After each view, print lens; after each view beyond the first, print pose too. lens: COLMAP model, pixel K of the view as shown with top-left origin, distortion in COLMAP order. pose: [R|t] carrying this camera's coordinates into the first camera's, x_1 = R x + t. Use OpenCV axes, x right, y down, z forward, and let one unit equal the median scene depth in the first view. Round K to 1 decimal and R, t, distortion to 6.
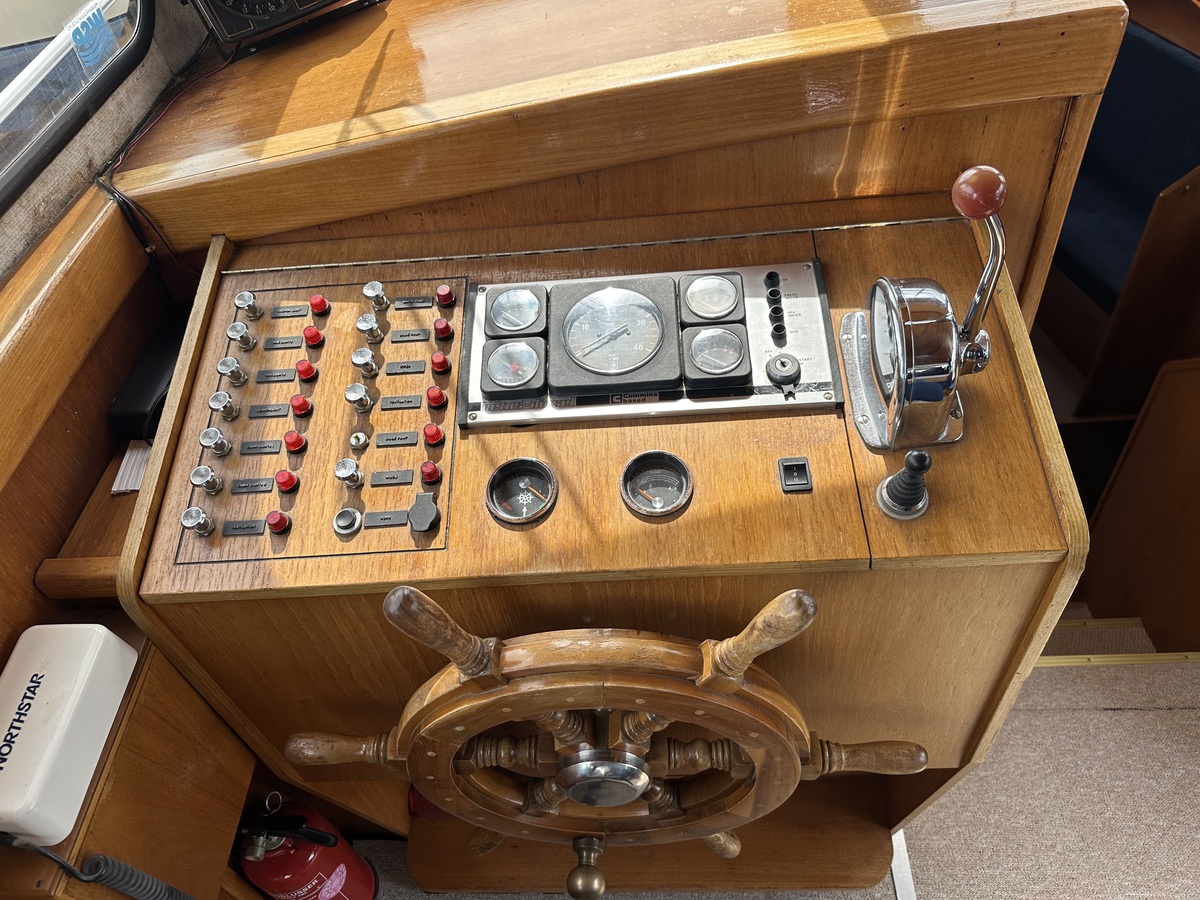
lens RADIAL K [[859.7, 0, 602.3], [0, 859.7, 441.3], [0, 0, 1]] dist [0.004115, -0.000138]
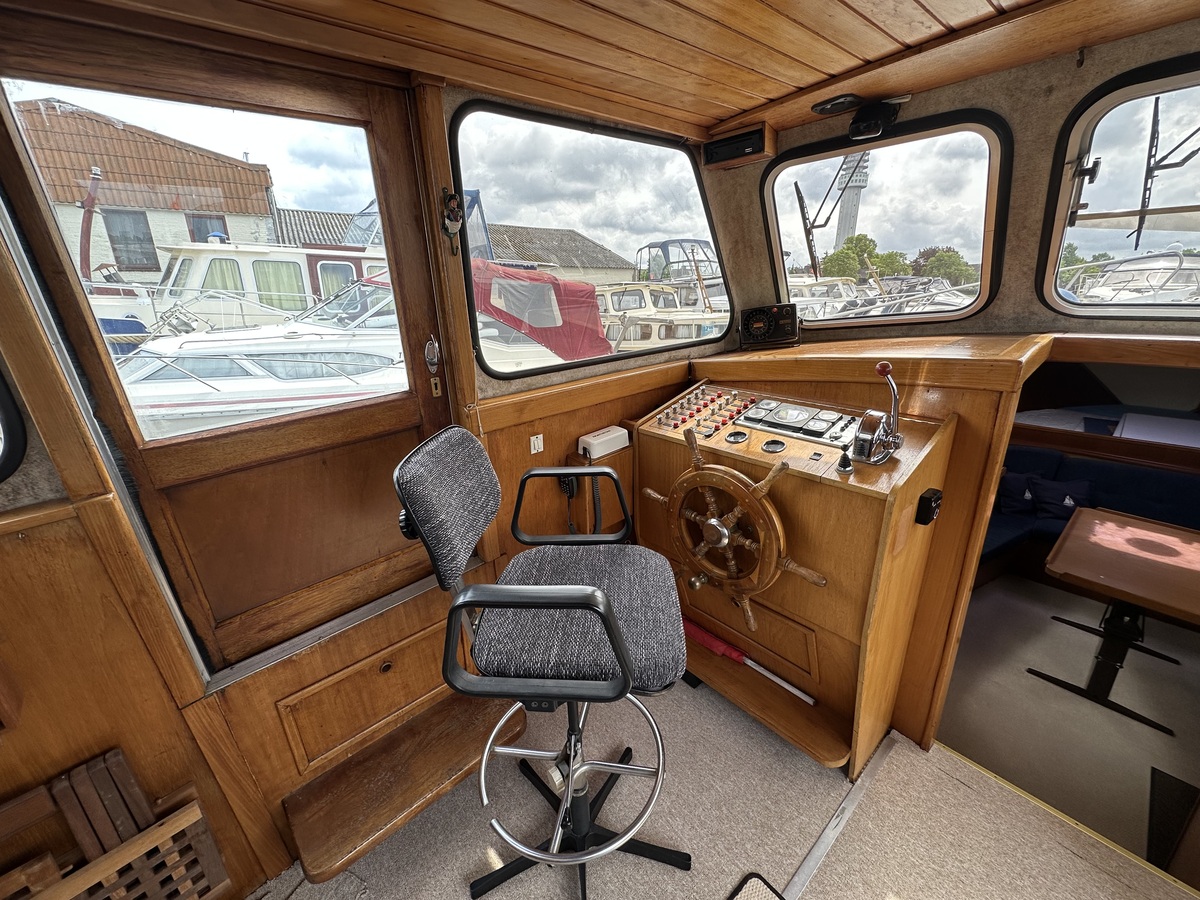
lens RADIAL K [[477.2, 0, 600.6], [0, 477.2, 450.1], [0, 0, 1]] dist [-0.003841, 0.000499]
pose [[0.673555, 0.317646, -0.667402, 0.769381], [-0.559806, 0.808836, -0.180005, 0.699576], [0.482640, 0.494859, 0.722615, -0.551186]]
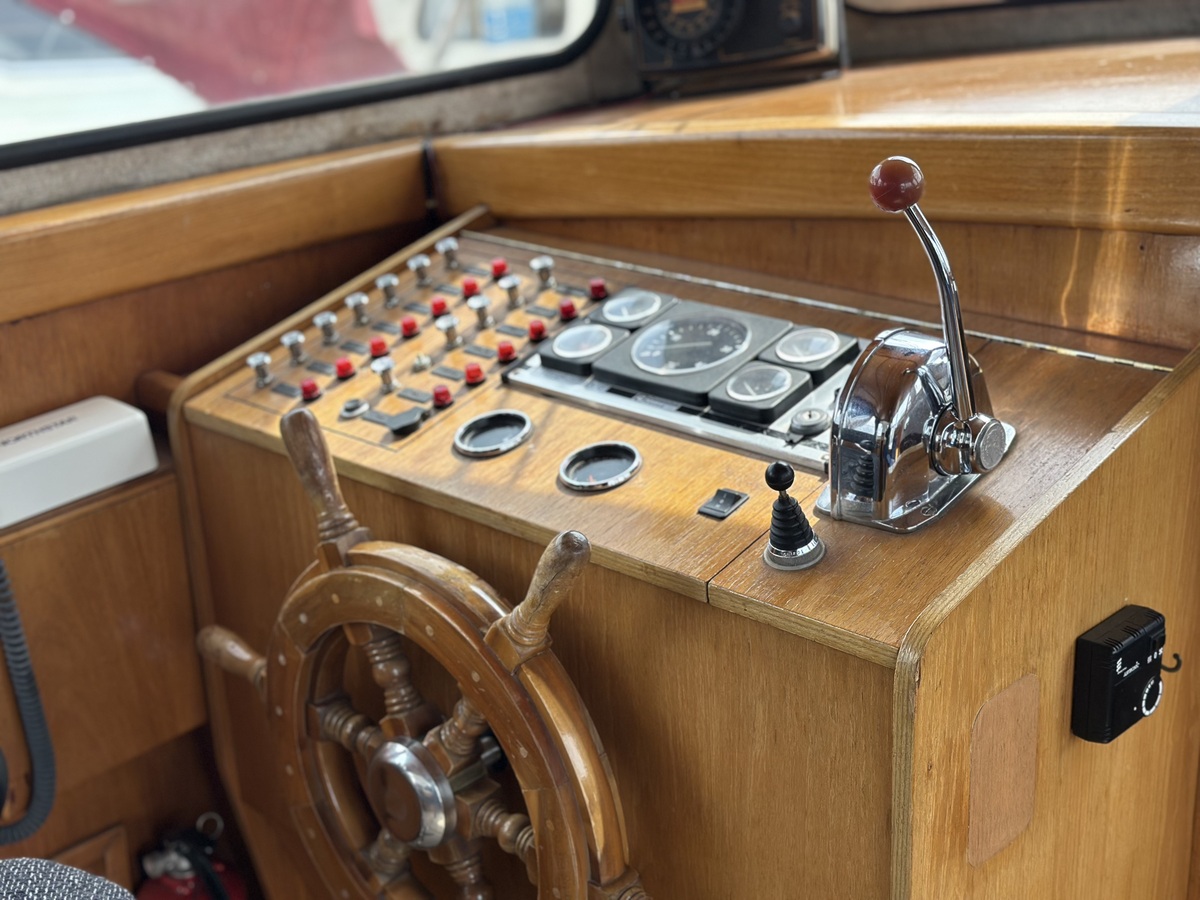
lens RADIAL K [[1685.0, 0, 600.0], [0, 1685.0, 450.0], [0, 0, 1]] dist [0.082695, 0.049411]
pose [[0.731834, 0.301140, -0.611338, 1.040730], [-0.515455, 0.831412, -0.207506, 0.368082], [0.445786, 0.466978, 0.763680, -0.296784]]
